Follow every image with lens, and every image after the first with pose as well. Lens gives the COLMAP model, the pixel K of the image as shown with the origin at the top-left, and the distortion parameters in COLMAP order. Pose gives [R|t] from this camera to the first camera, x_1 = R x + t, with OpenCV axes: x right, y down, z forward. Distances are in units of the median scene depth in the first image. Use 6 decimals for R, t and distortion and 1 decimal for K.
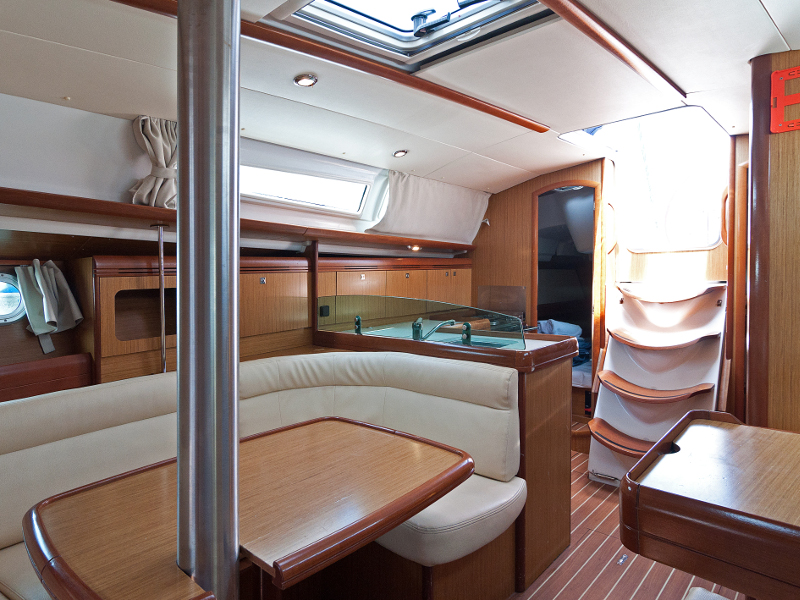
lens RADIAL K [[490.9, 0, 399.8], [0, 490.9, 294.4], [0, 0, 1]] dist [-0.001317, 0.000210]
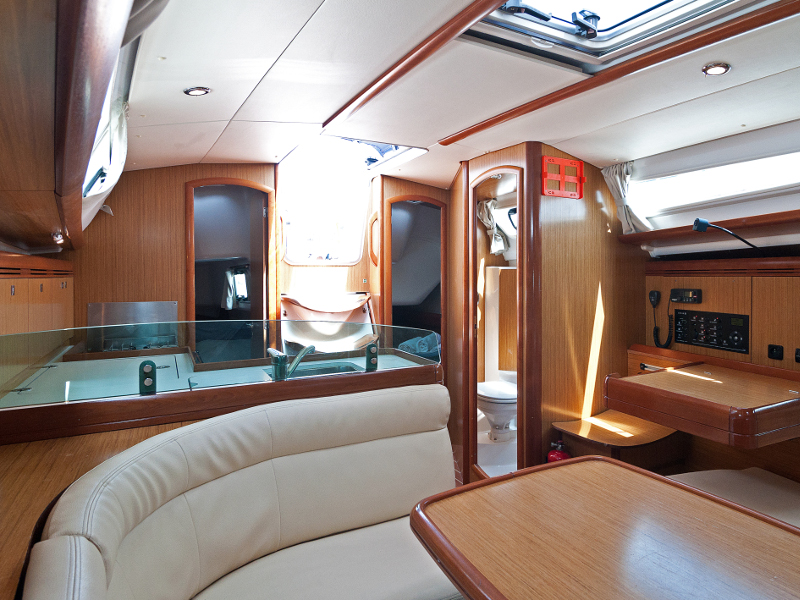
lens RADIAL K [[516.0, 0, 400.0], [0, 516.0, 300.0], [0, 0, 1]] dist [0.001016, -0.000445]
pose [[0.316789, -0.023584, 0.948203, -0.544099], [0.034330, 0.999321, 0.013386, -0.022893], [-0.947874, 0.028312, 0.317384, 0.543001]]
